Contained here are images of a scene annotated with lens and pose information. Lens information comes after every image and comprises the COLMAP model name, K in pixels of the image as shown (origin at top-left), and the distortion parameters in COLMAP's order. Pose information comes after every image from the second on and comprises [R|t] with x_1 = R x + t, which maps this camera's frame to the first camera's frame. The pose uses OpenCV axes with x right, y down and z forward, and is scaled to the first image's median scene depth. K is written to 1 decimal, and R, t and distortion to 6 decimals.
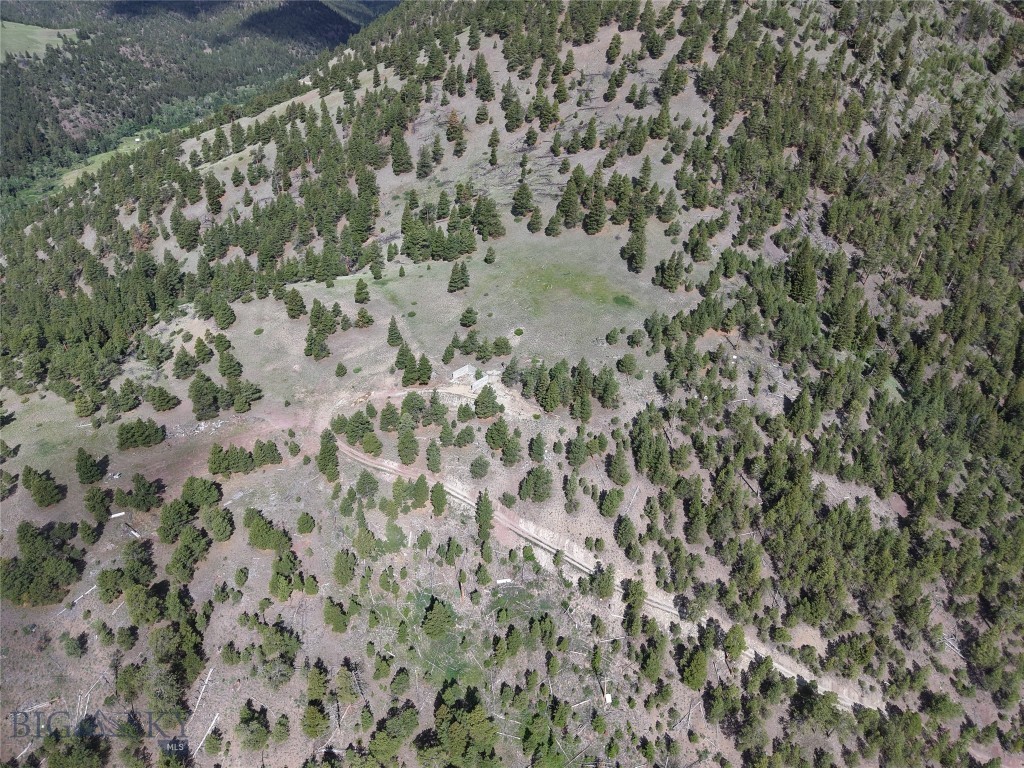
lens RADIAL K [[685.8, 0, 519.2], [0, 685.8, 377.3], [0, 0, 1]] dist [0.024658, -0.026150]
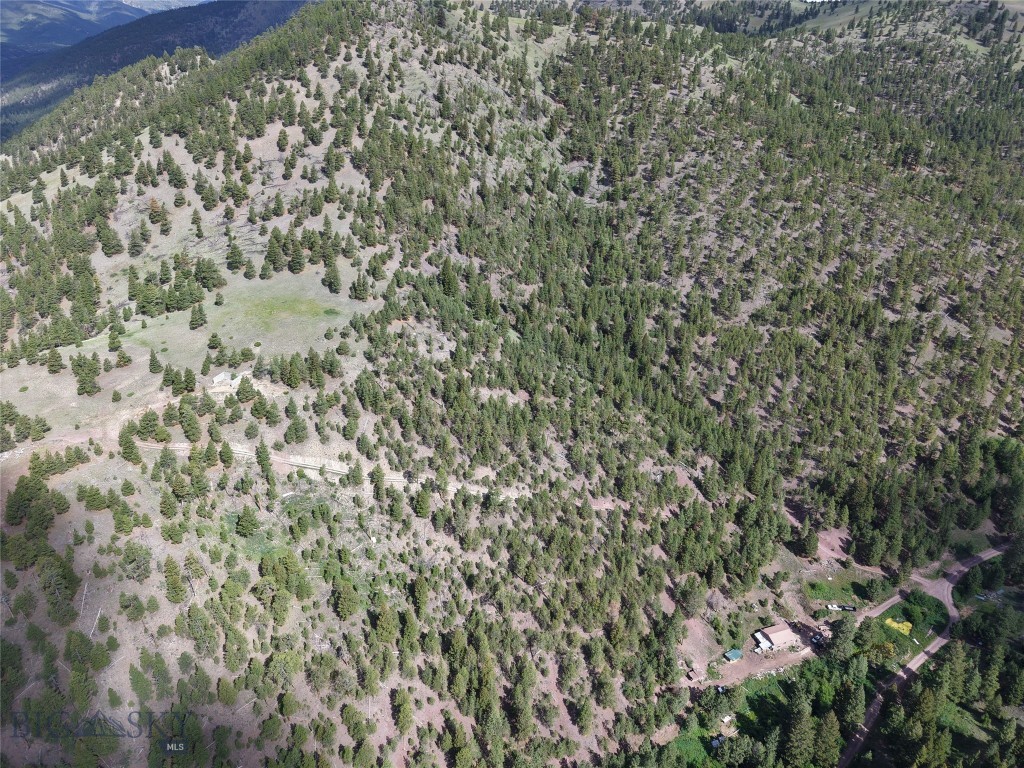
lens RADIAL K [[685.8, 0, 499.2], [0, 685.8, 390.1], [0, 0, 1]] dist [0.024658, -0.026150]
pose [[0.910768, -0.192293, 0.365410, -0.078240], [0.225668, 0.972895, -0.050490, 0.191905], [-0.345797, 0.128446, 0.929476, -0.395940]]
